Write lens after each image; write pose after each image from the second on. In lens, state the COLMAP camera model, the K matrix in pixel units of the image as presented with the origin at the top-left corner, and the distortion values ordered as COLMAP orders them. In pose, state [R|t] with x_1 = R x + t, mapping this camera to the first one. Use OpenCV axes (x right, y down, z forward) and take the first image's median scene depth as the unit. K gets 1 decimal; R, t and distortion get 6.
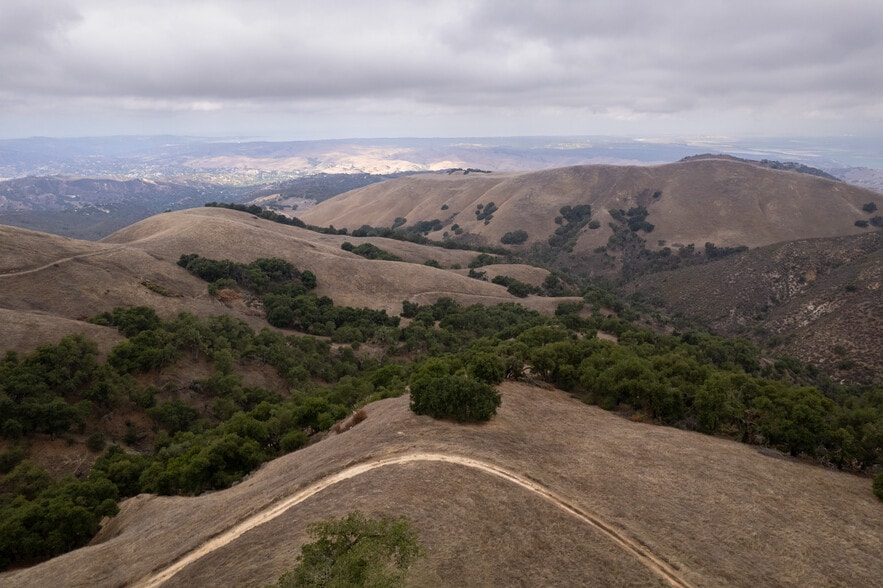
lens RADIAL K [[892.8, 0, 446.5], [0, 892.8, 296.4], [0, 0, 1]] dist [-0.006015, 0.046880]
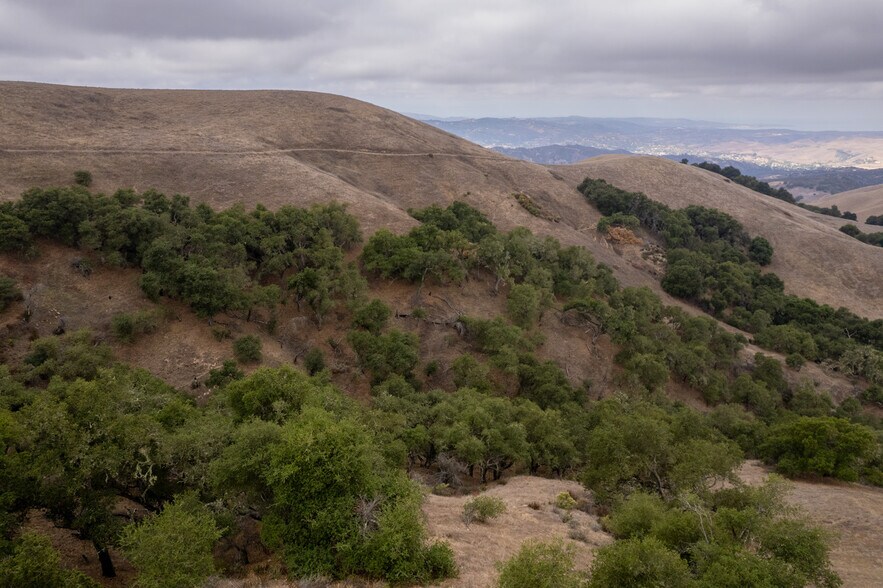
lens RADIAL K [[551.4, 0, 441.5], [0, 551.4, 294.0], [0, 0, 1]] dist [-0.104456, 0.076682]
pose [[0.664817, 0.240335, -0.707289, -0.023437], [-0.256021, 0.962793, 0.086508, 0.041441], [0.701763, 0.123569, 0.701612, 0.600564]]
